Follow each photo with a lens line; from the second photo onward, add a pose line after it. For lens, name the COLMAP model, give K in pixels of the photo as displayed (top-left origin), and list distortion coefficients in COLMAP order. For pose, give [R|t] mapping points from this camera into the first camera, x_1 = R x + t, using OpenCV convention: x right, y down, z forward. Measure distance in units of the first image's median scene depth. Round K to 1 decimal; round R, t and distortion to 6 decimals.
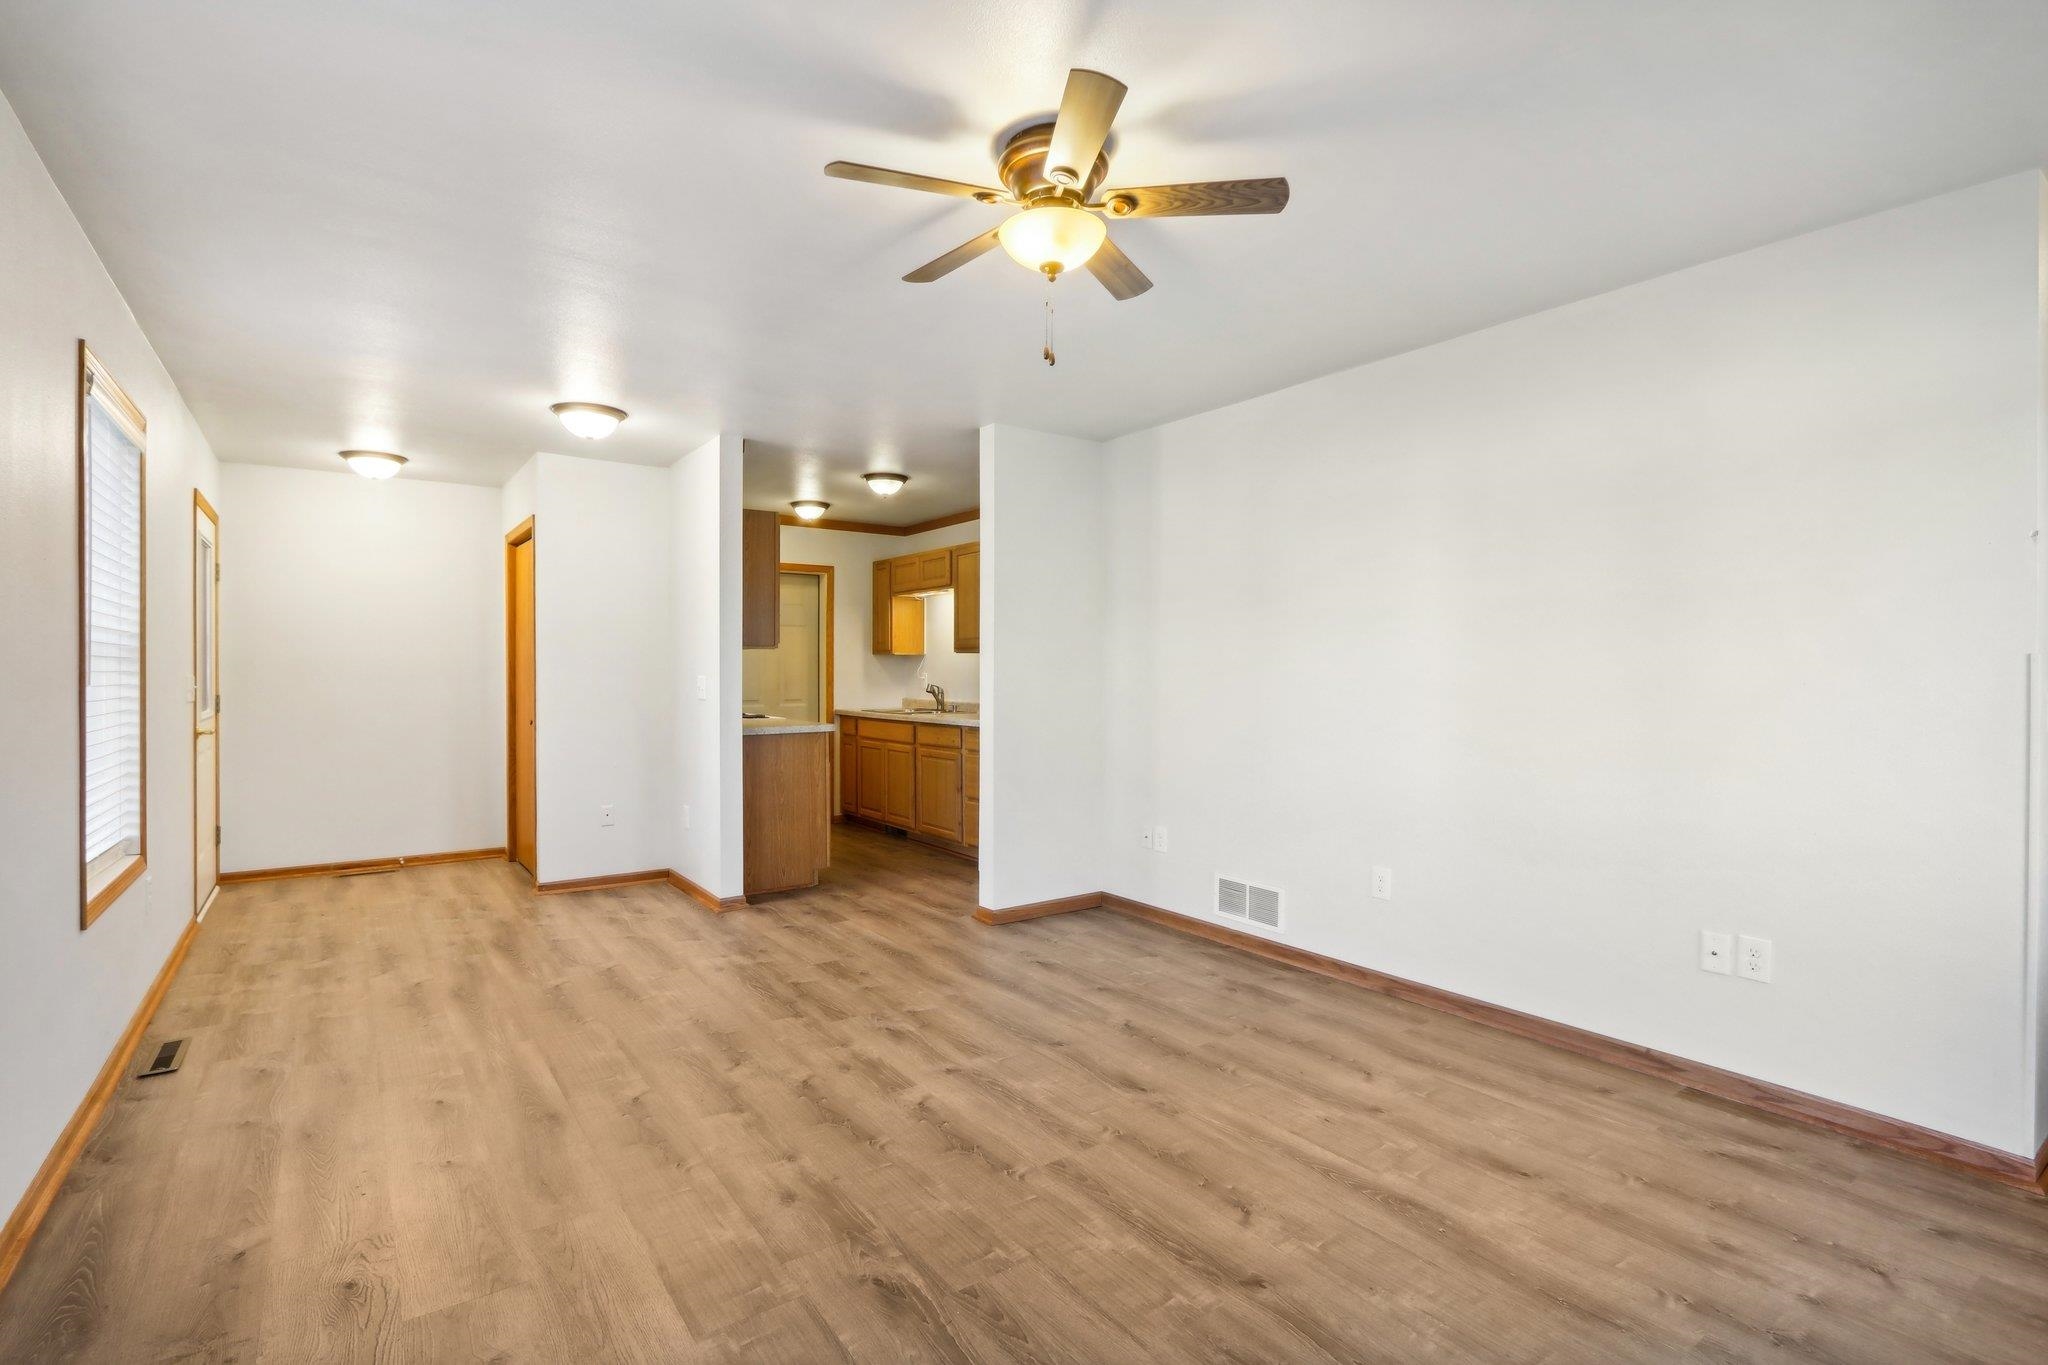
lens RADIAL K [[954.7, 0, 1018.1], [0, 954.7, 681.5], [0, 0, 1]] dist [-0.011979, 0.001662]
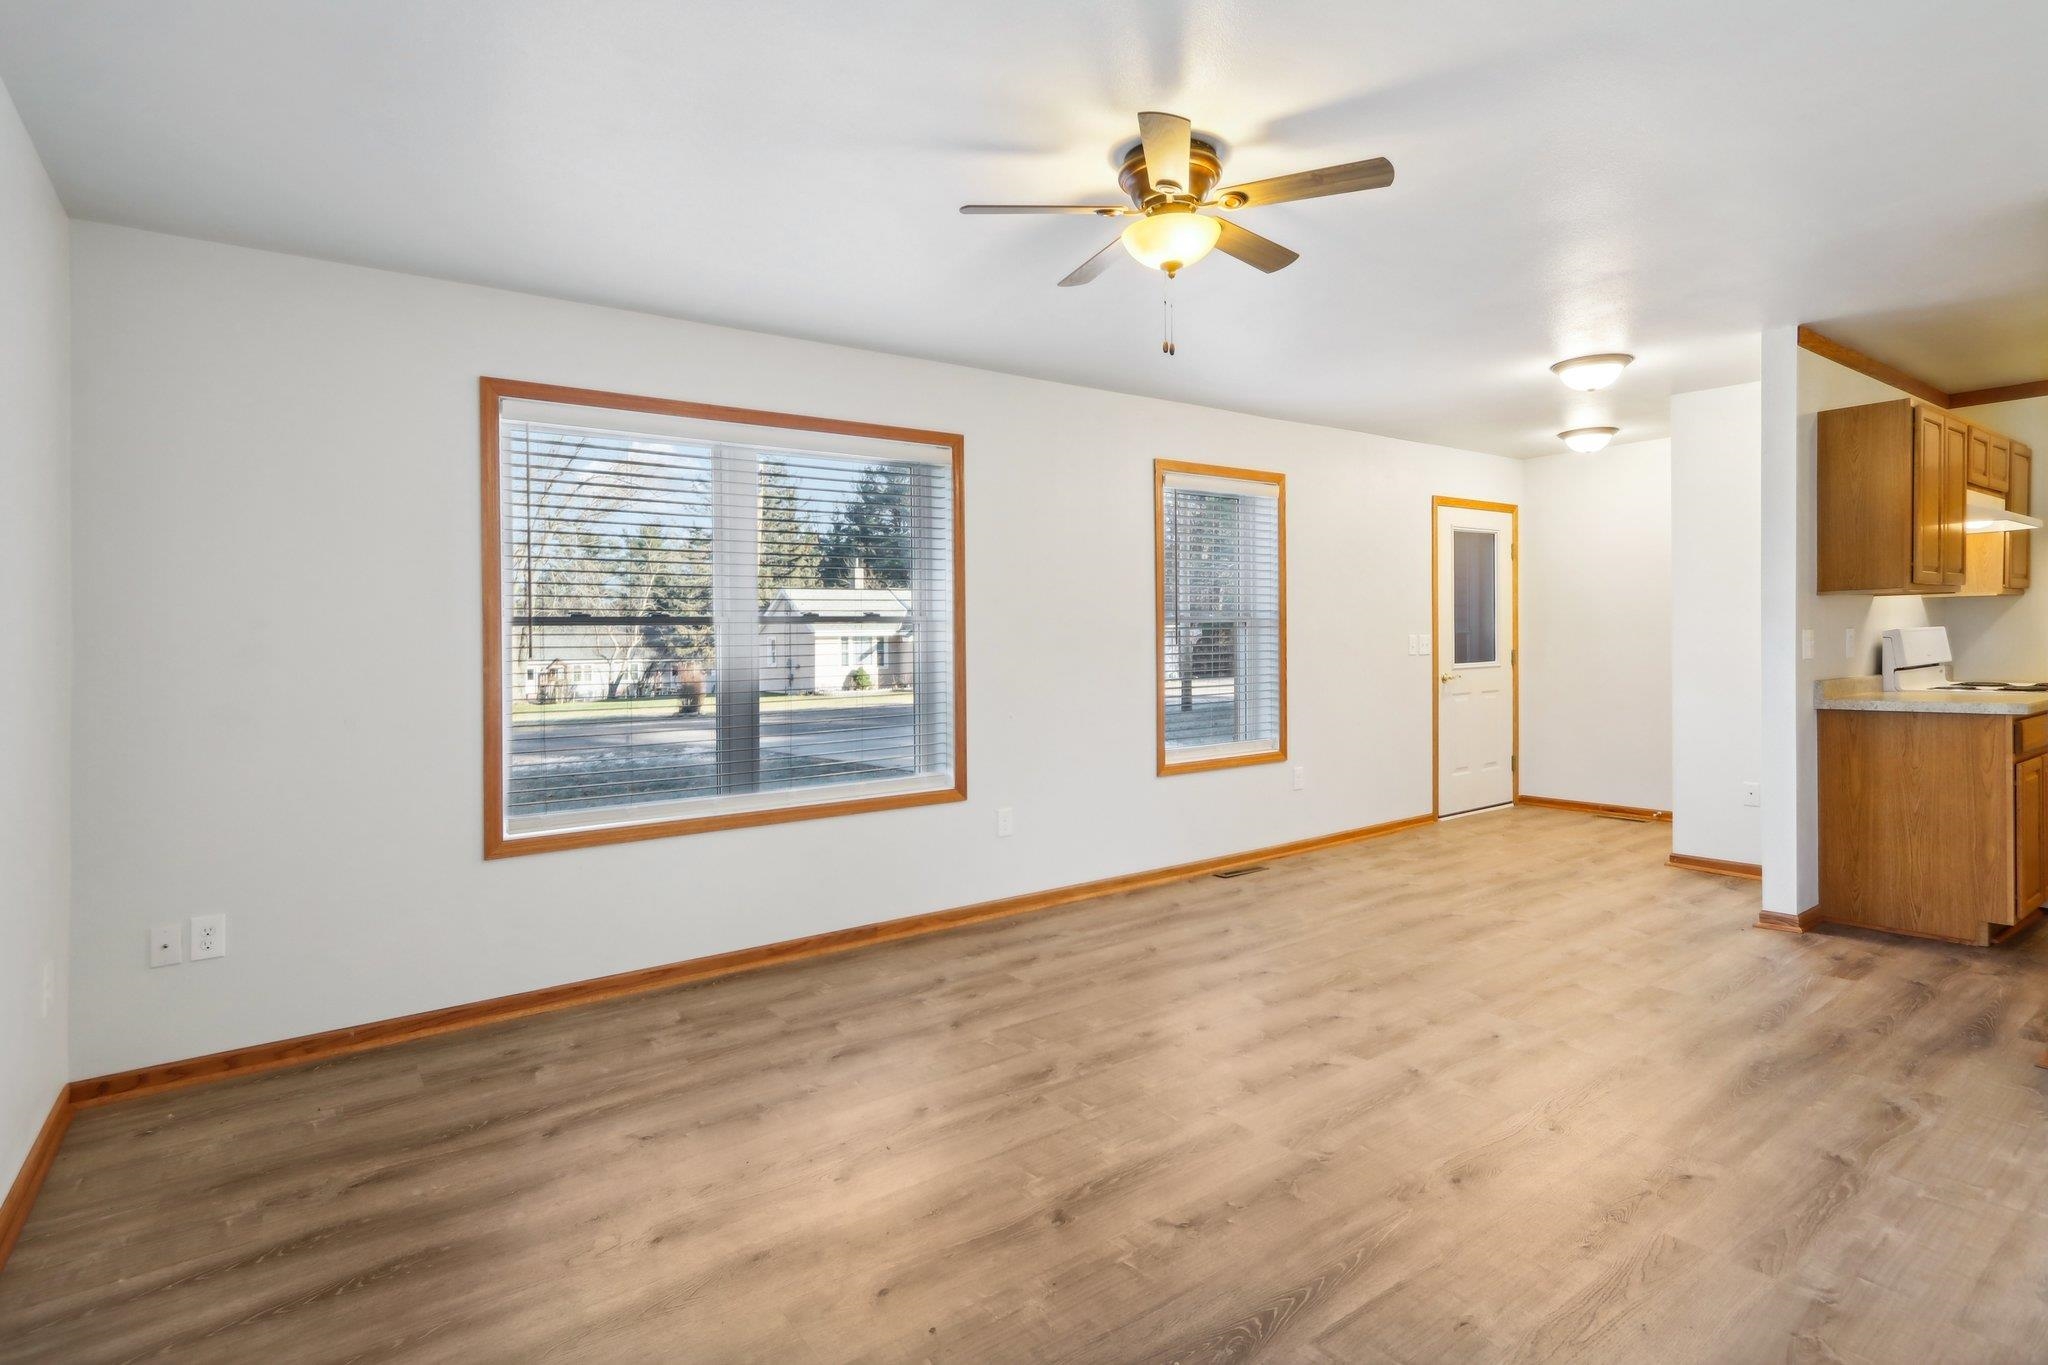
lens RADIAL K [[1040.3, 0, 1022.2], [0, 1040.3, 593.2], [0, 0, 1]] dist [-0.012865, 0.000479]
pose [[0.013723, -0.046567, -0.998821, 0.877092], [0.005205, 0.998905, -0.046499, -0.001951], [0.999892, -0.004561, 0.013951, 0.582068]]
